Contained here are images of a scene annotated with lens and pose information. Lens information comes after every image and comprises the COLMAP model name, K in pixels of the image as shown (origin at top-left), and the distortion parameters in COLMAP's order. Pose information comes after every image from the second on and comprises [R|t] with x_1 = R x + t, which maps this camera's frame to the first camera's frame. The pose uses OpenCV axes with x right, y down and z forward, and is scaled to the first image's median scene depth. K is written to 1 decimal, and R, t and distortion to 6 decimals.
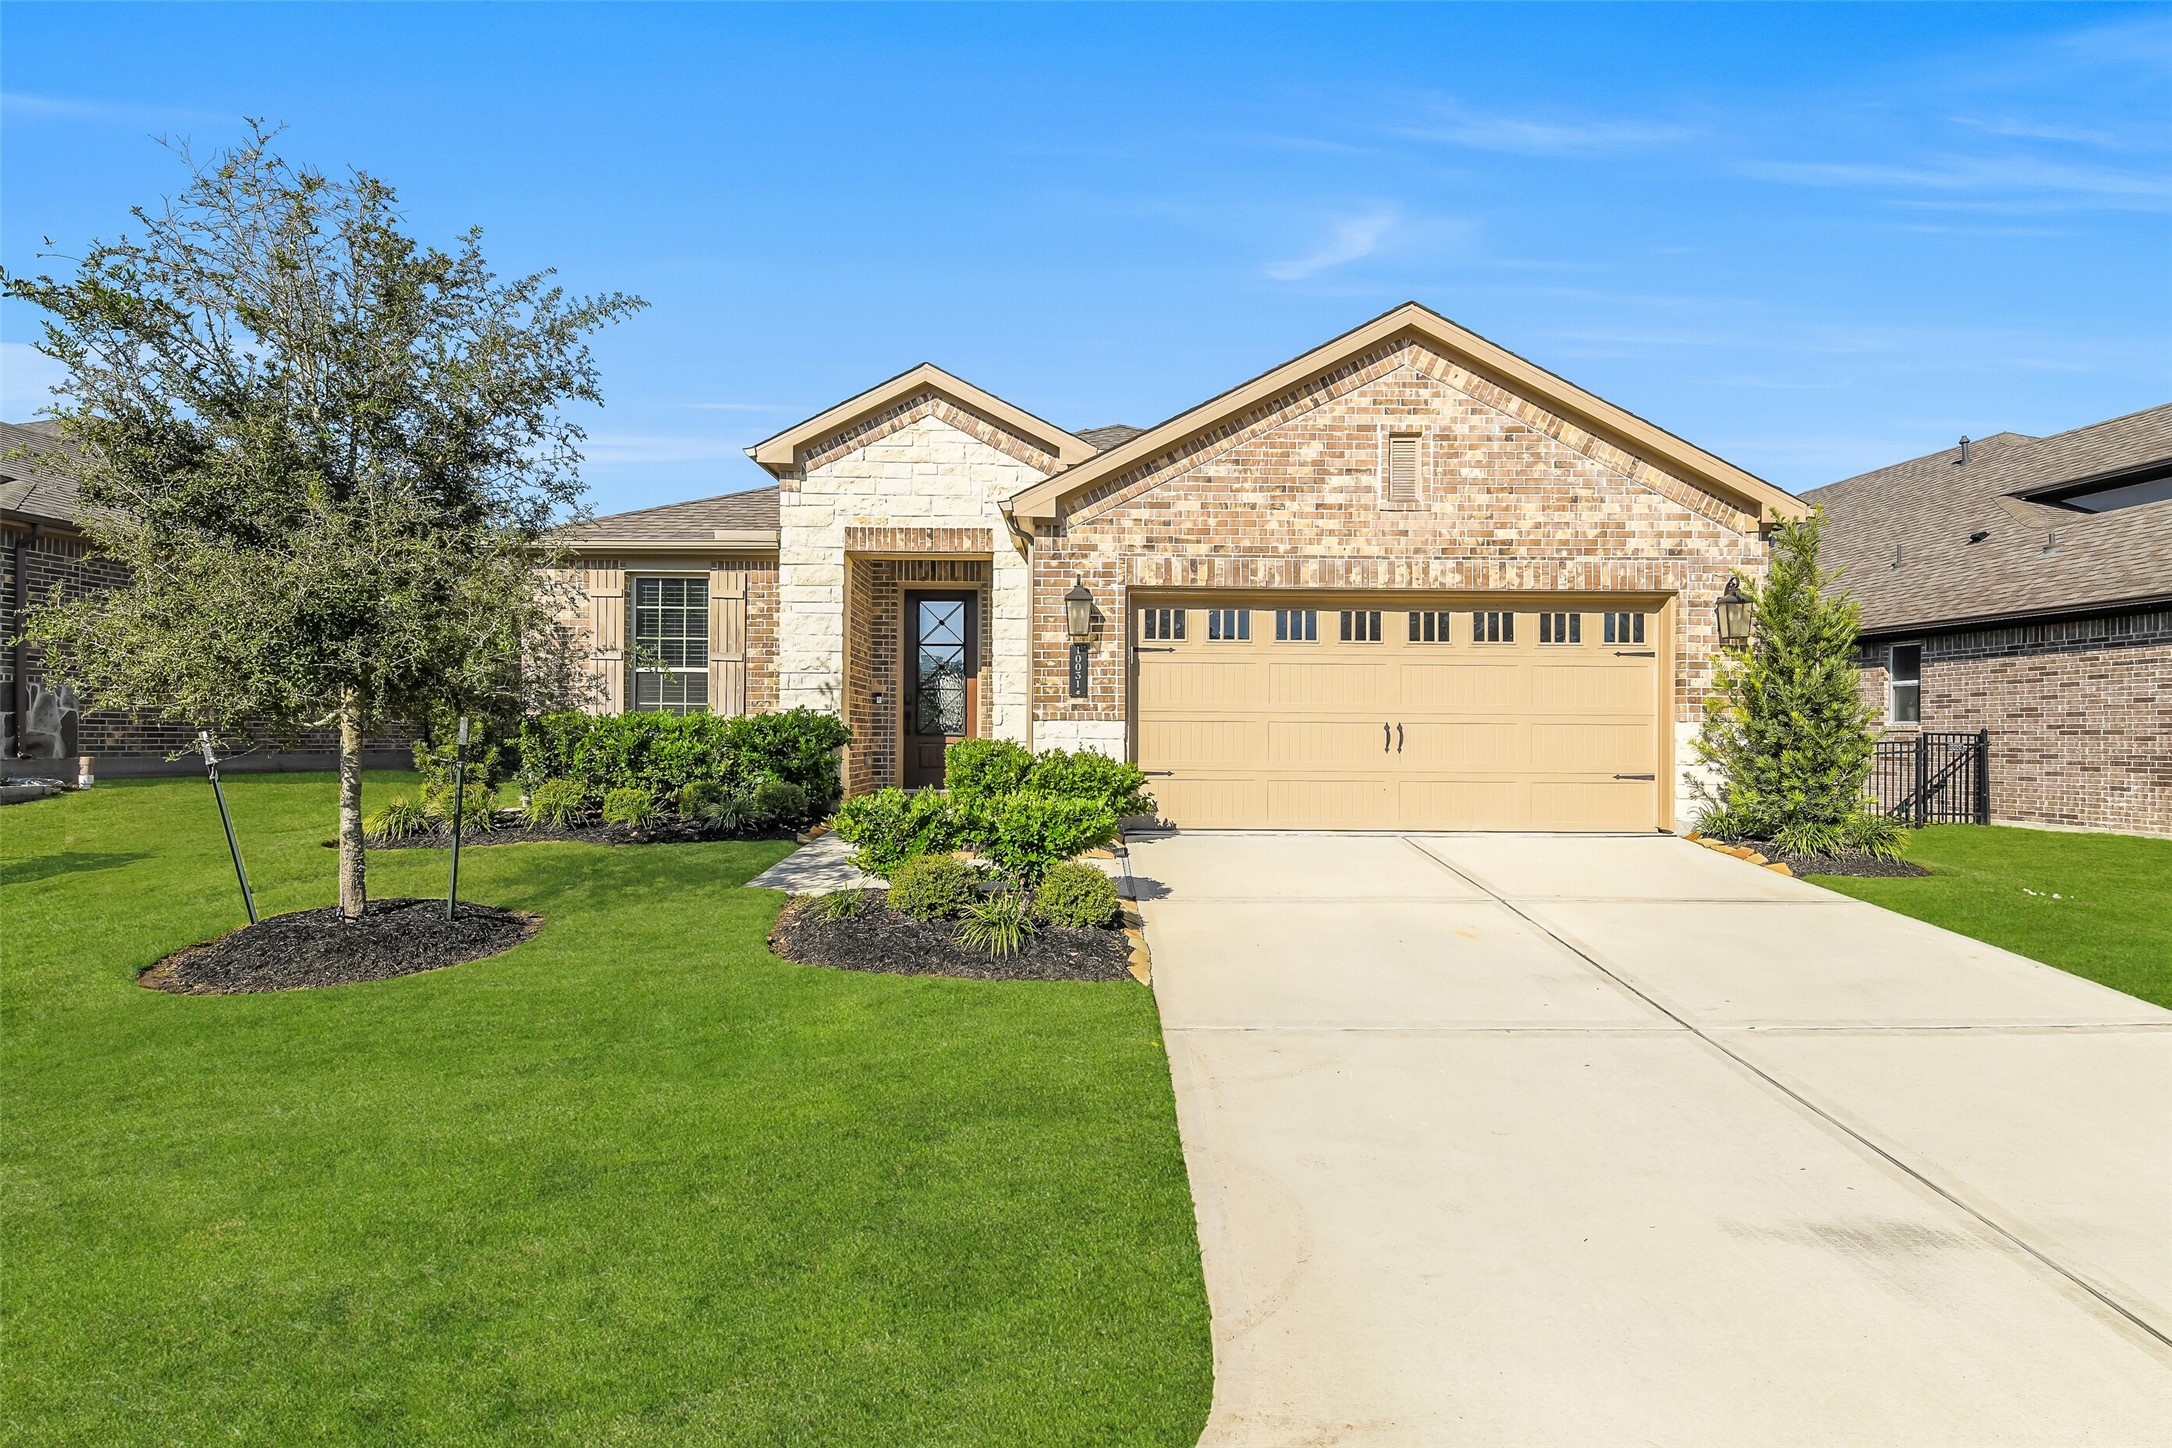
lens RADIAL K [[950.5, 0, 1084.5], [0, 950.5, 743.5], [0, 0, 1]] dist [0.001100, 0.000206]
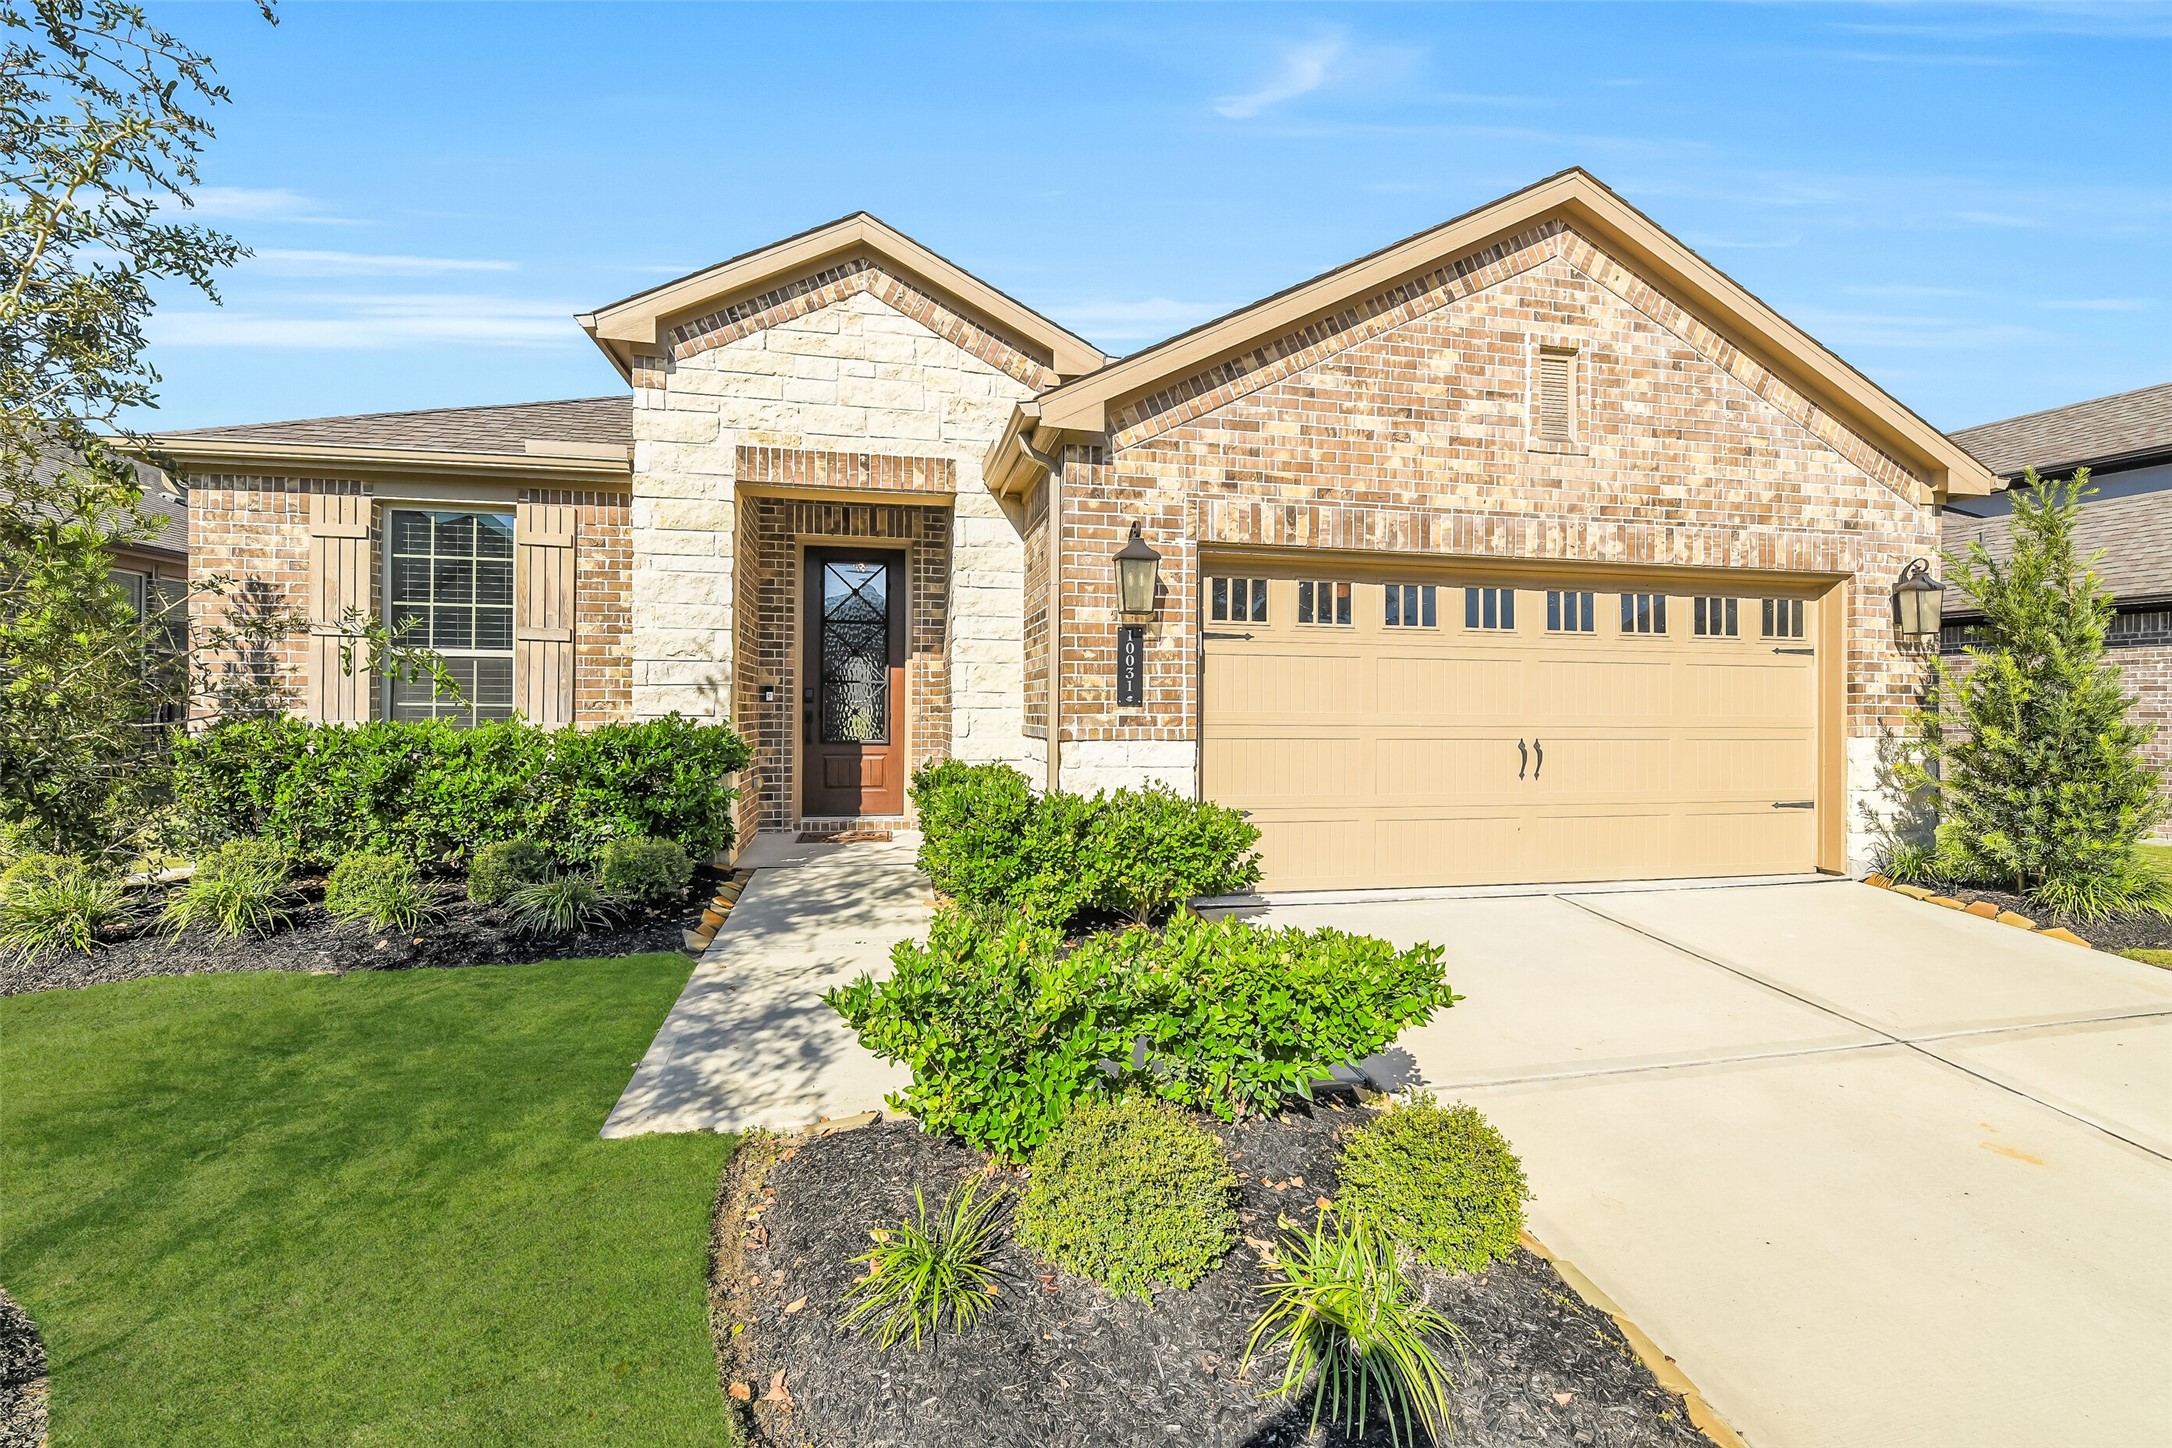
lens RADIAL K [[941.8, 0, 1097.3], [0, 941.8, 722.4], [0, 0, 1]] dist [-0.006448, -0.000263]
pose [[0.981332, -0.001669, 0.192312, -0.152960], [0.001486, 0.999998, 0.001095, -0.037032], [-0.192313, -0.000789, 0.981333, 0.349312]]
